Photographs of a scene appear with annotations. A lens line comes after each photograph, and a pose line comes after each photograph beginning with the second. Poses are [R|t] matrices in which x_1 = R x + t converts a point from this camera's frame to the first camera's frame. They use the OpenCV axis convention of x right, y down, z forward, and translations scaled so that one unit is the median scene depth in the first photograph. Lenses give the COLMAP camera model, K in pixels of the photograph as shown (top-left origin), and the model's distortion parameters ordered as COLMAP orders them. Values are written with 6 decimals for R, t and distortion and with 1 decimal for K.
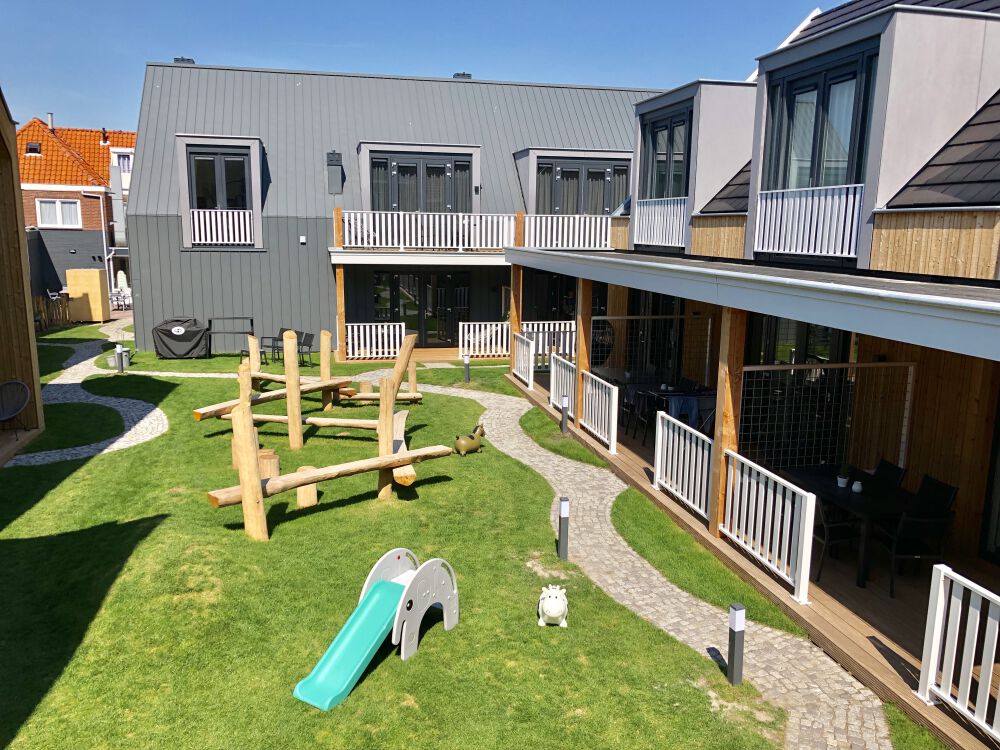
lens RADIAL K [[823.6, 0, 500.3], [0, 823.6, 376.4], [0, 0, 1]] dist [0.016436, 0.002969]
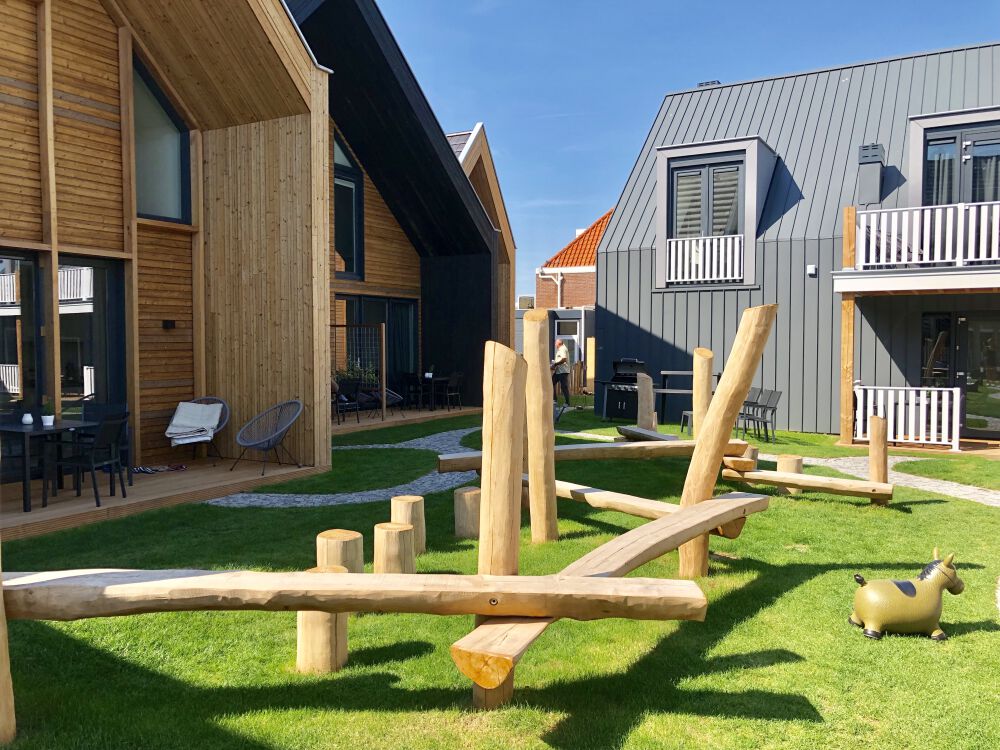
lens RADIAL K [[823.6, 0, 496.4], [0, 823.6, 380.4], [0, 0, 1]] dist [0.016436, 0.002969]
pose [[0.738802, 0.022525, -0.673546, 0.038637], [-0.112838, 0.989467, -0.090680, 0.021366], [0.664409, 0.142997, 0.733562, 0.339672]]
